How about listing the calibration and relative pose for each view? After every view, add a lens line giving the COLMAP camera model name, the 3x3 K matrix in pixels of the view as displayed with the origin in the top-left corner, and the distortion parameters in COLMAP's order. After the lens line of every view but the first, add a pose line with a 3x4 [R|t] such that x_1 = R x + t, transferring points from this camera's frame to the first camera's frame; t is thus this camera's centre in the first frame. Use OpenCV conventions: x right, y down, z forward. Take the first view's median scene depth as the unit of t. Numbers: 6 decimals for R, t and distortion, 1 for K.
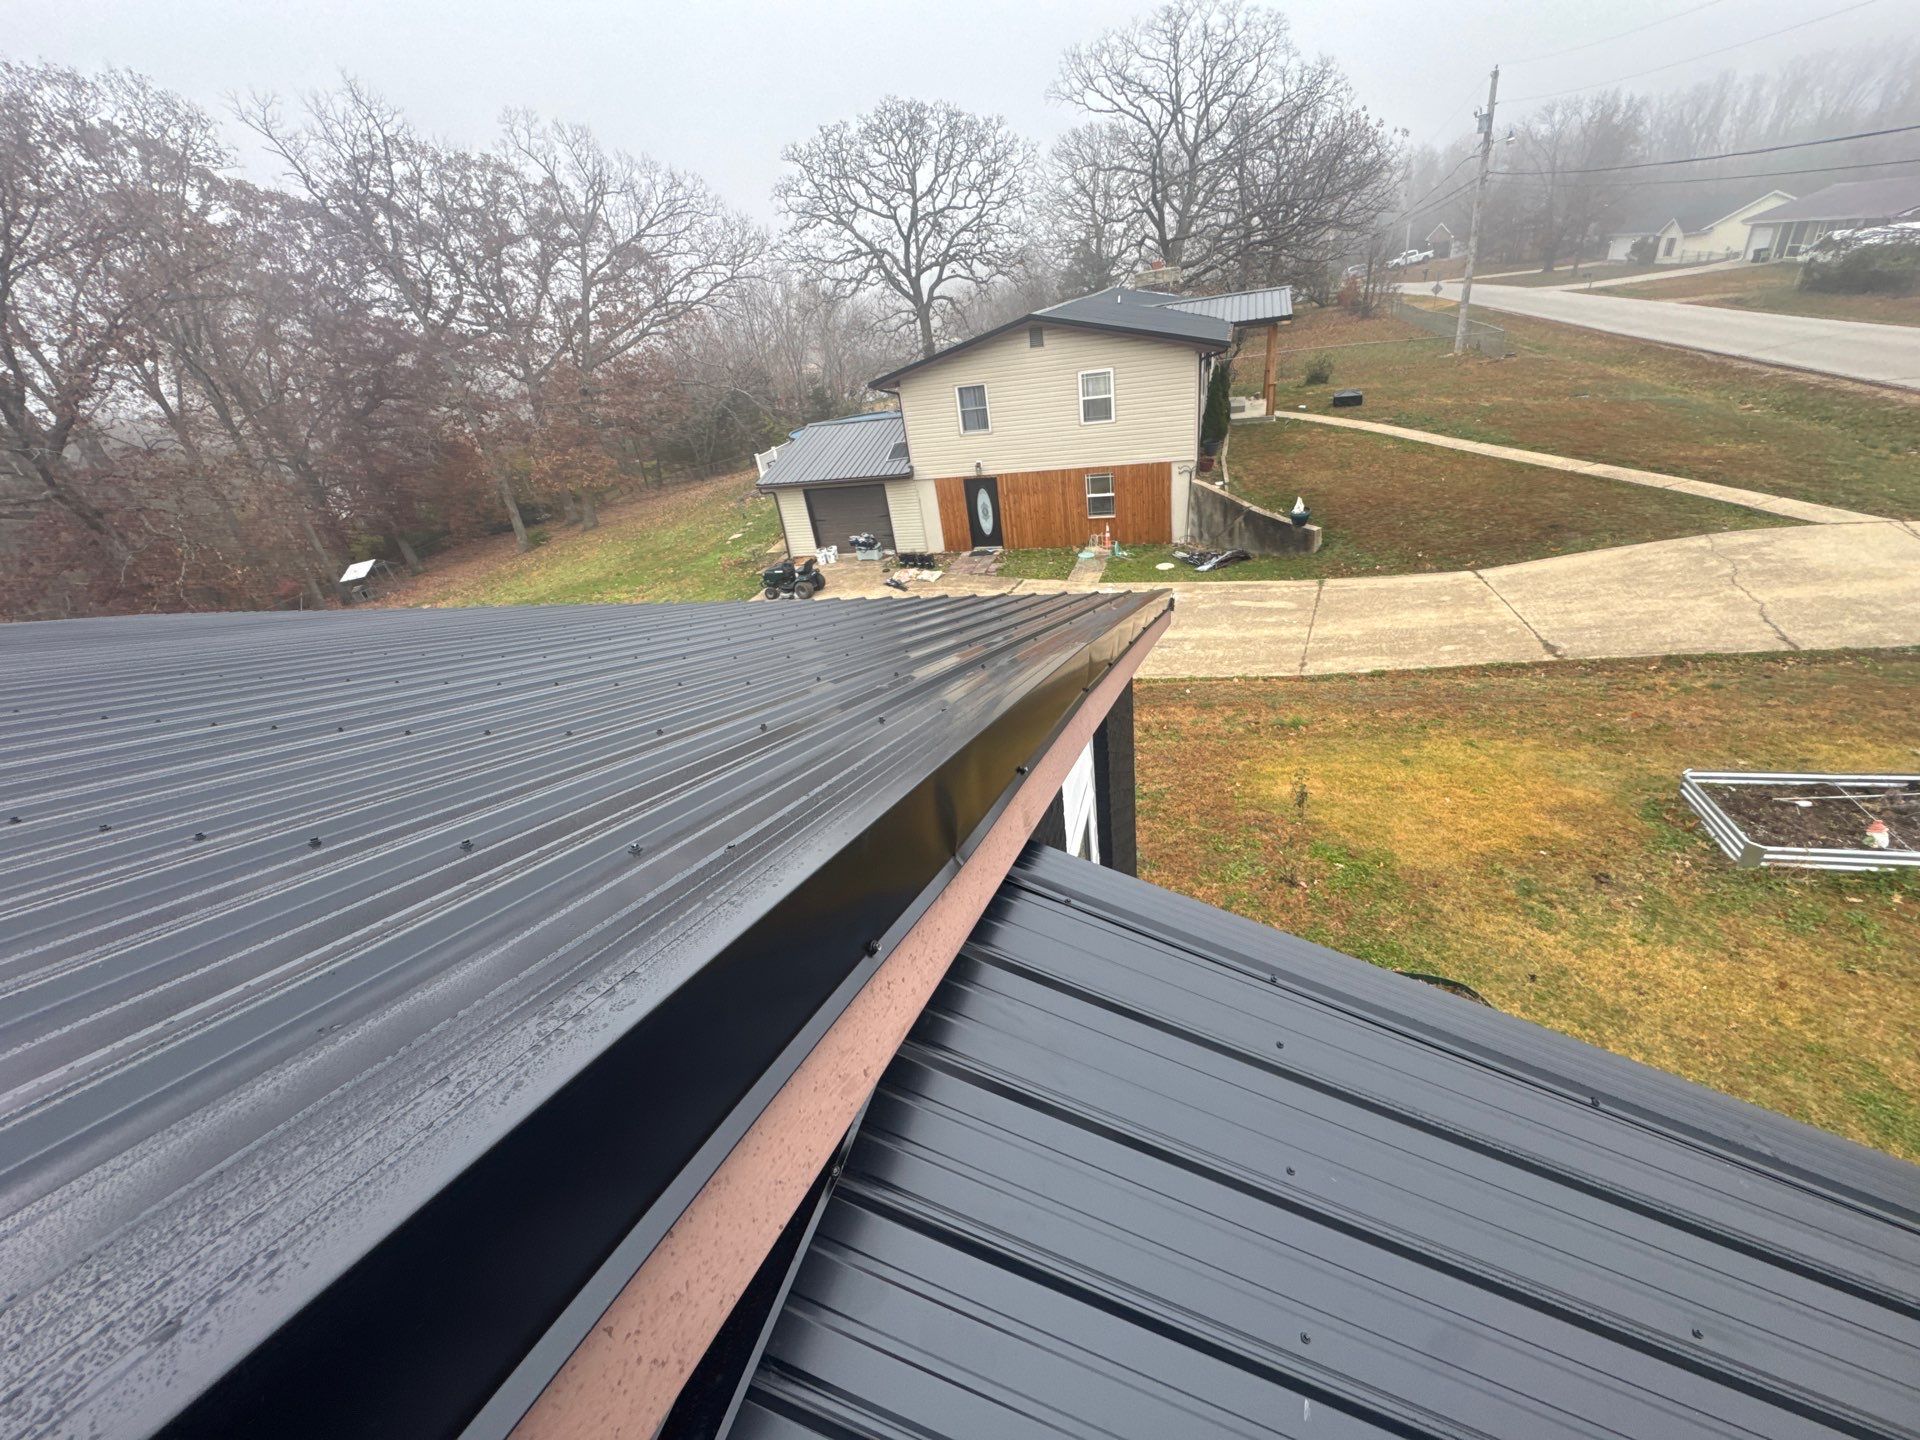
lens RADIAL K [[769.7, 0, 960.0], [0, 769.7, 720.0], [0, 0, 1]] dist [-0.001654, -0.000159]
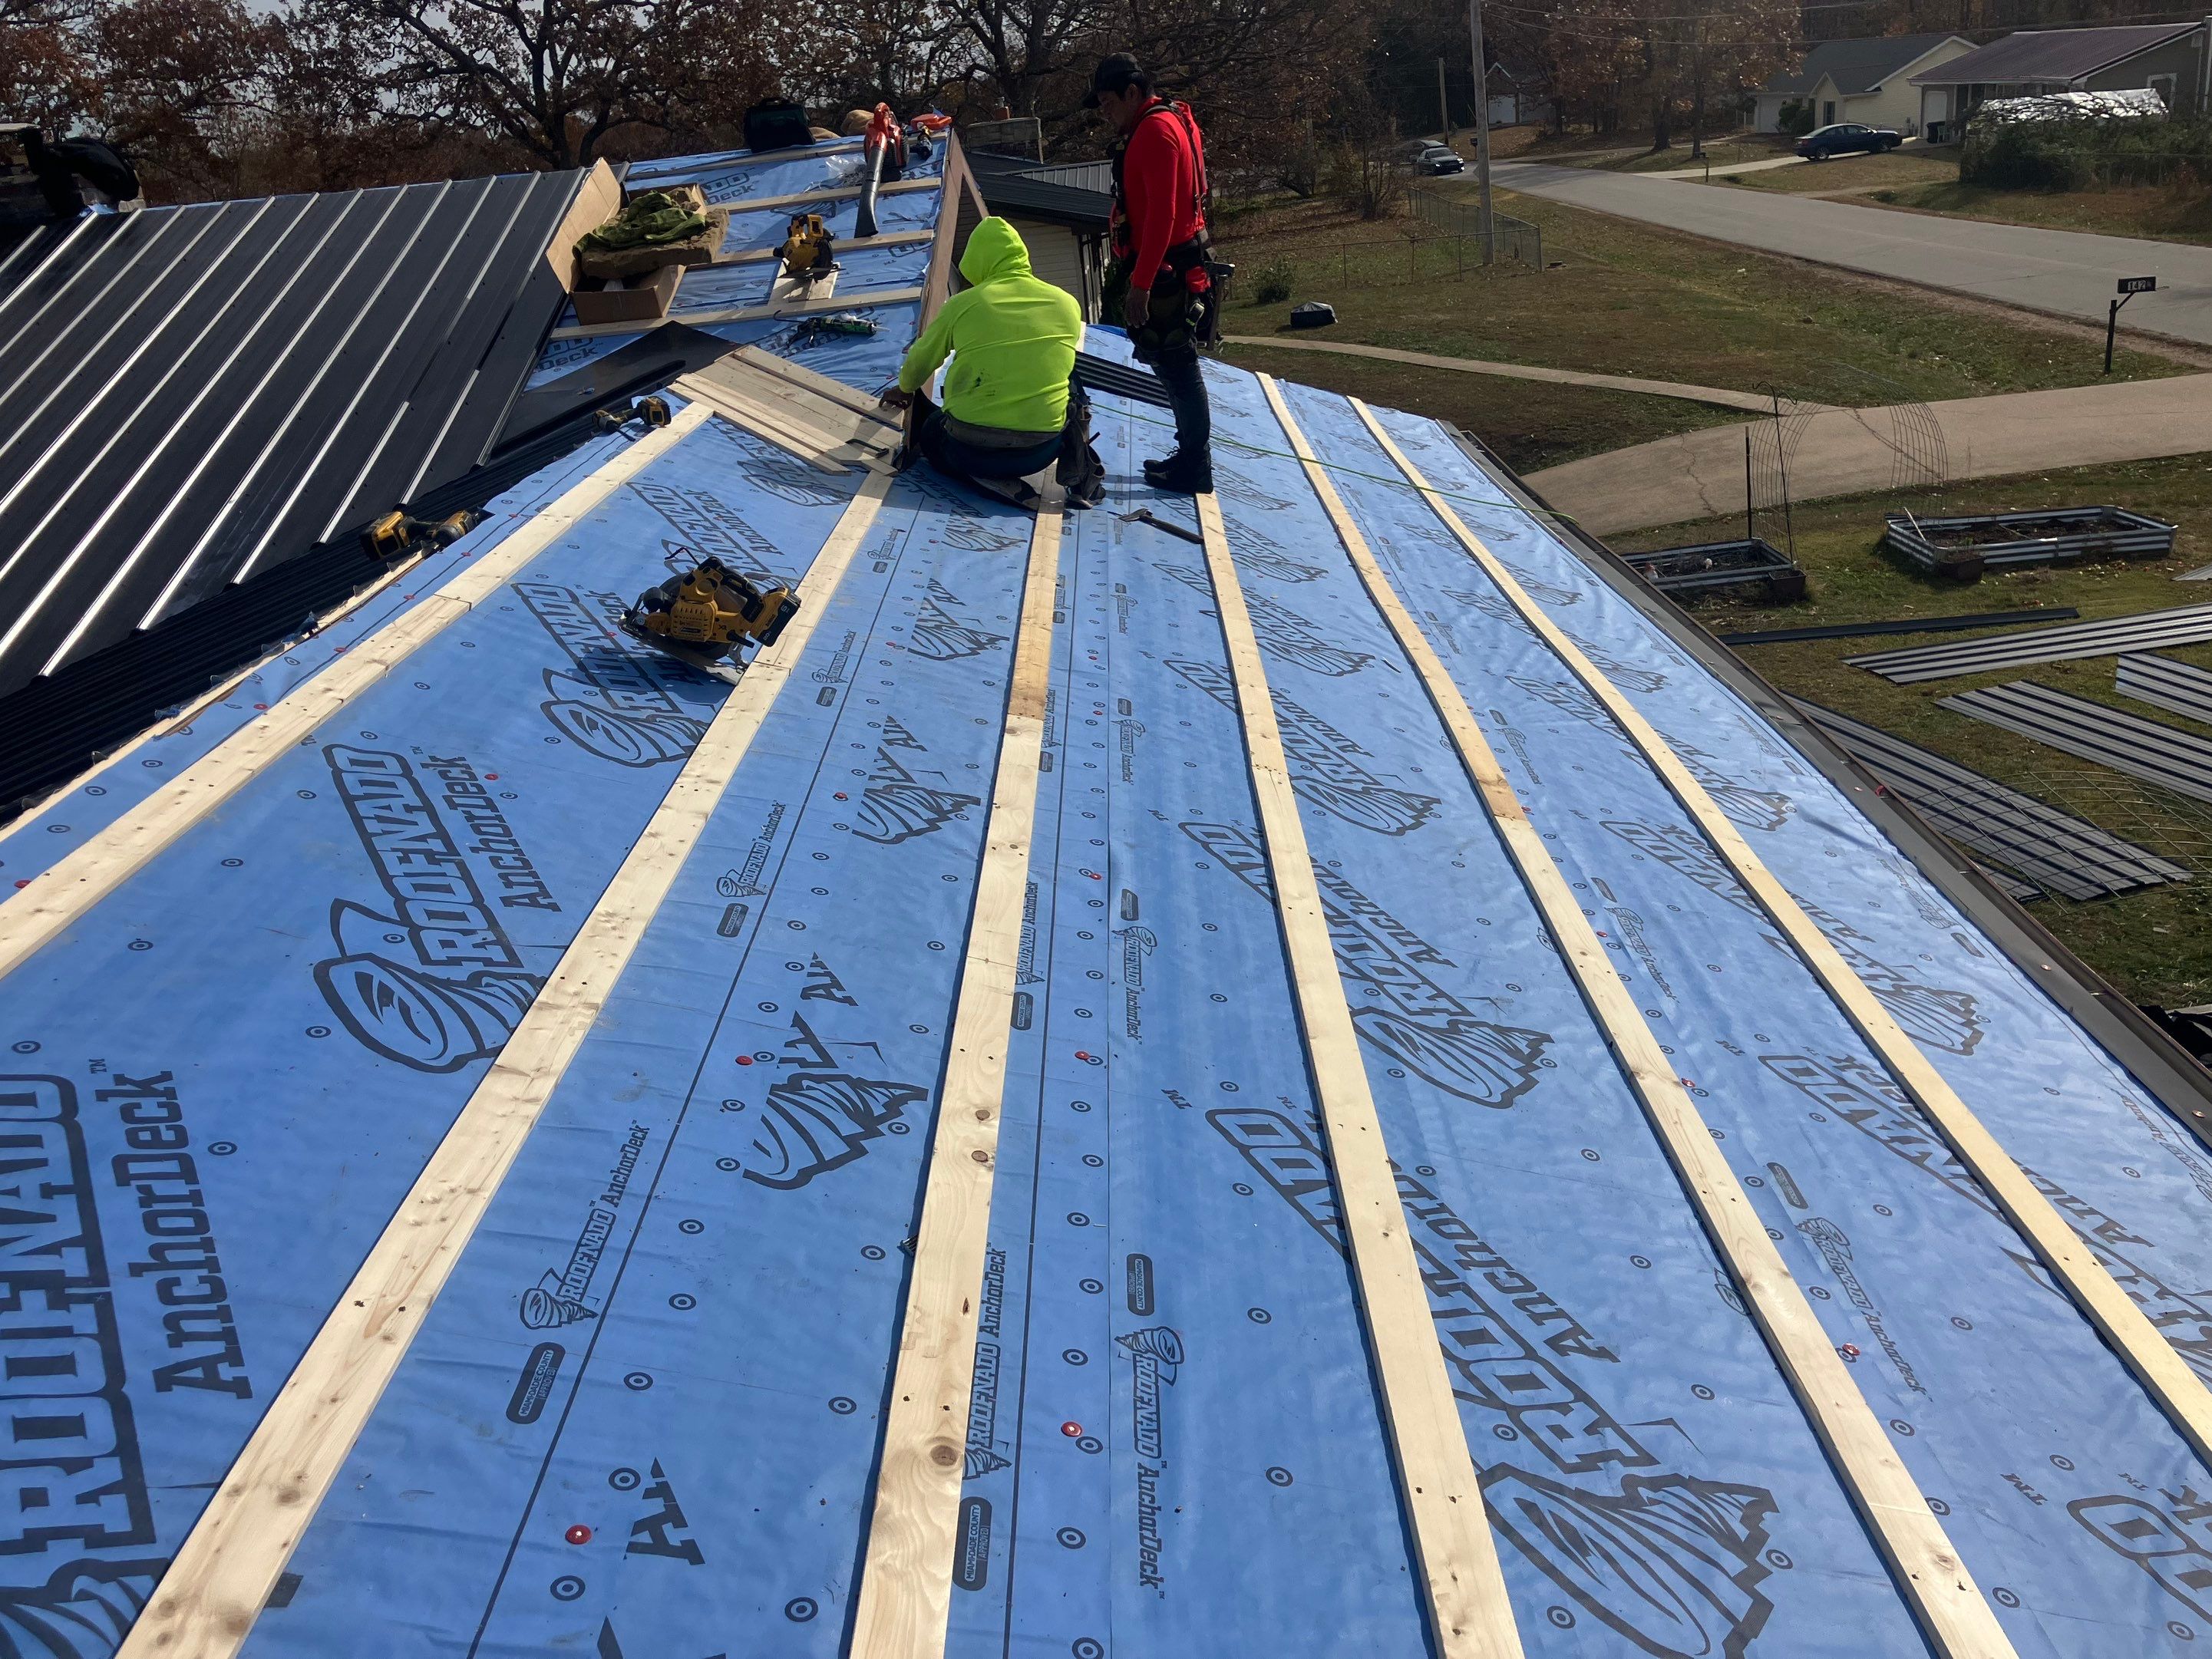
lens RADIAL K [[1829.0, 0, 1106.0], [0, 1829.0, 829.5], [0, 0, 1]] dist [0.008893, 0.007936]
pose [[0.961766, -0.066654, 0.265636, -0.064998], [0.107977, 0.983651, -0.144125, 0.137484], [-0.251687, 0.167297, 0.953240, -0.230047]]
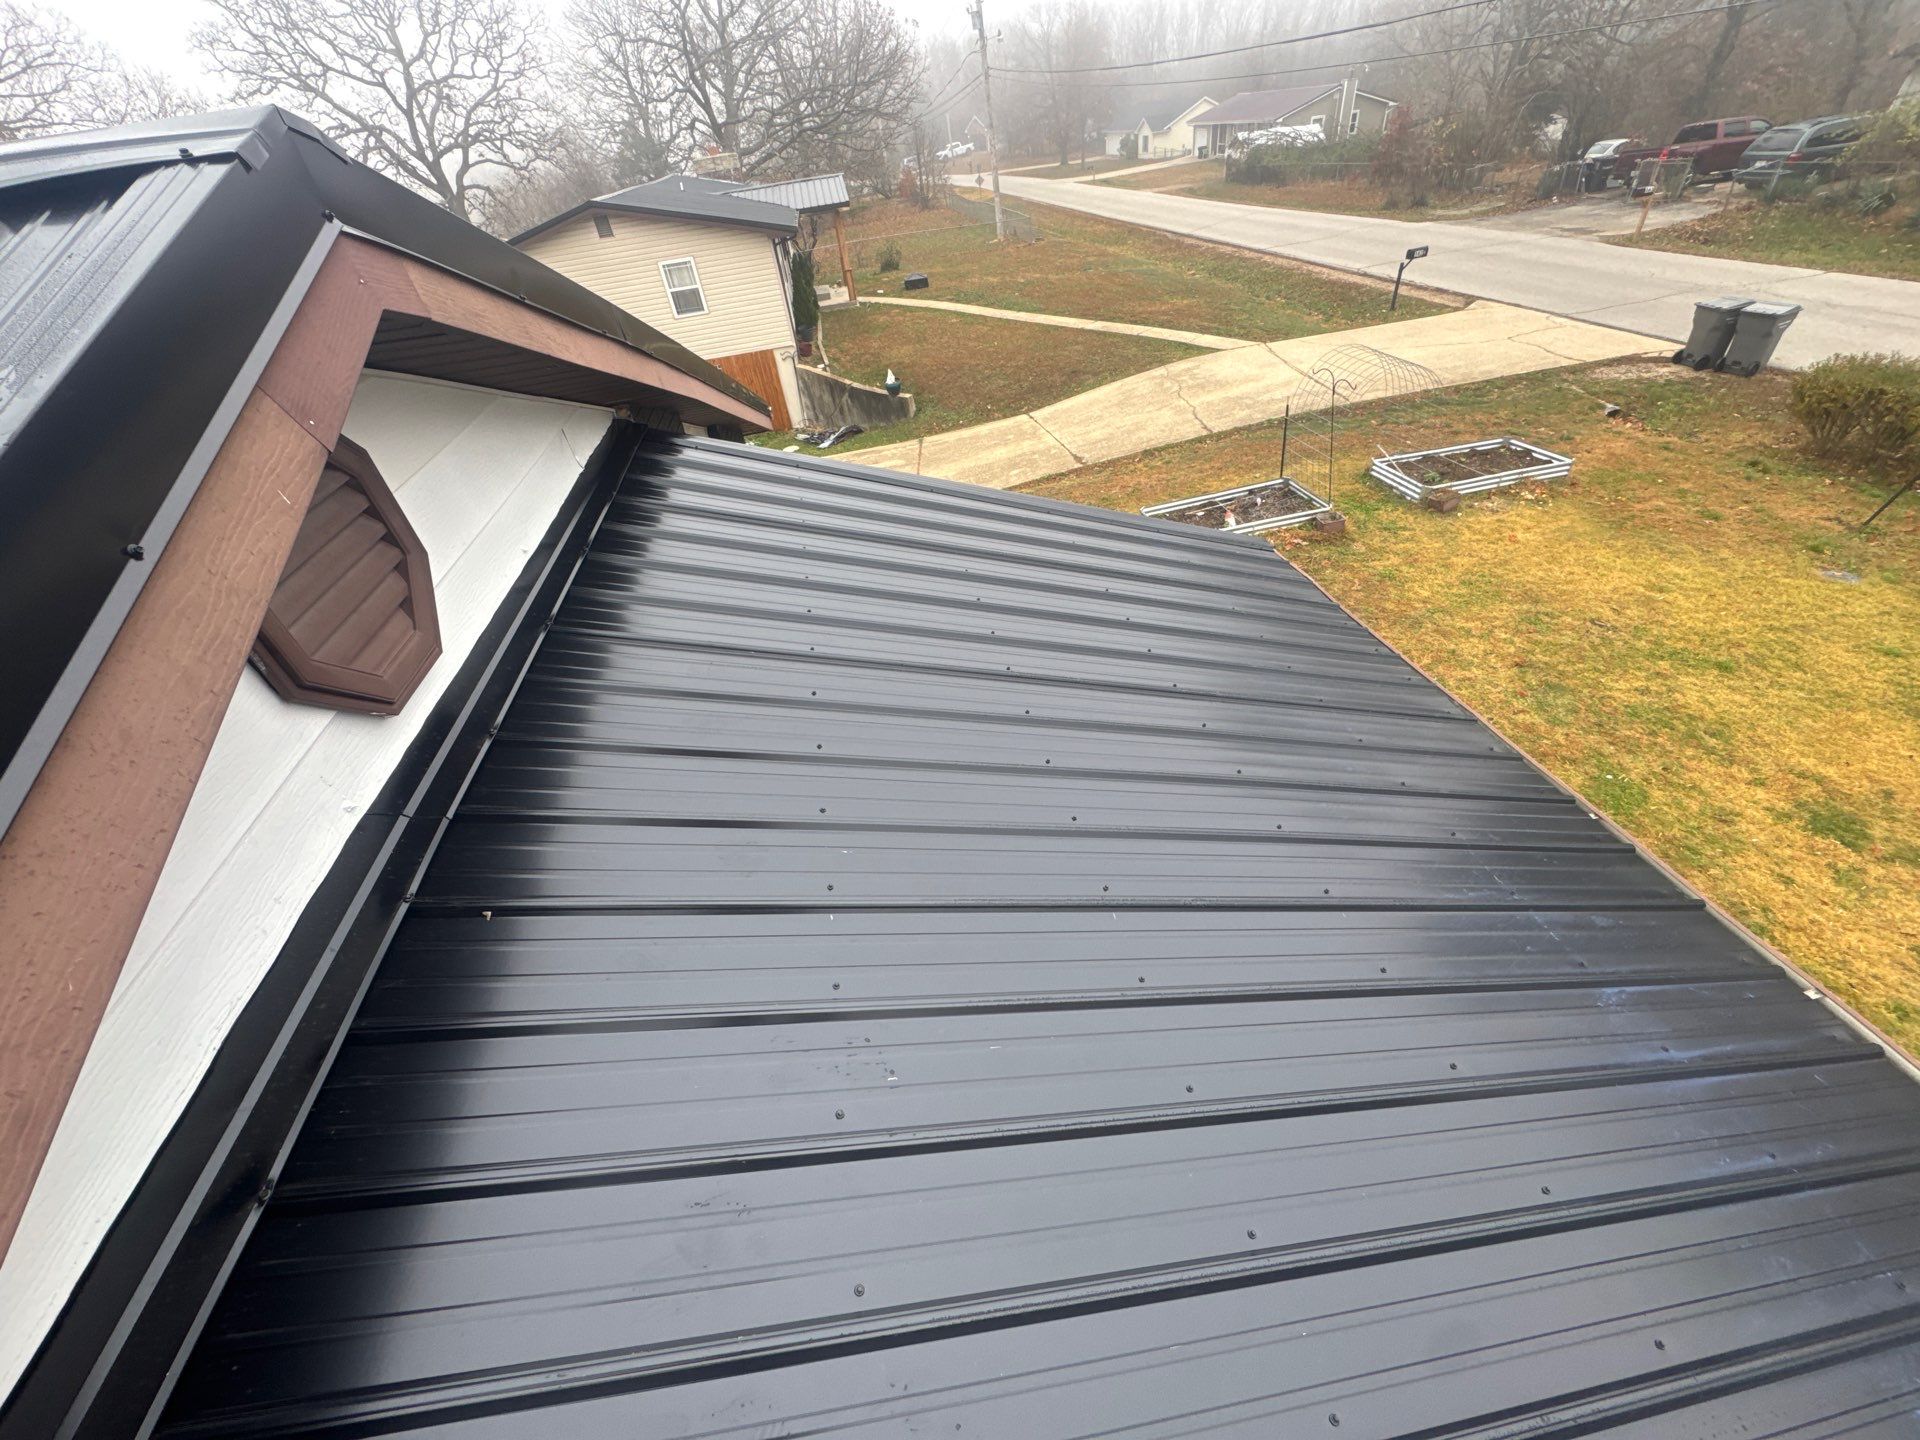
lens RADIAL K [[769.7, 0, 960.0], [0, 769.7, 720.0], [0, 0, 1]] dist [-0.001654, -0.000159]
pose [[0.893943, -0.253625, 0.369514, -0.007892], [0.215355, 0.966136, 0.142136, 0.032981], [-0.393050, -0.047485, 0.918290, -0.050826]]
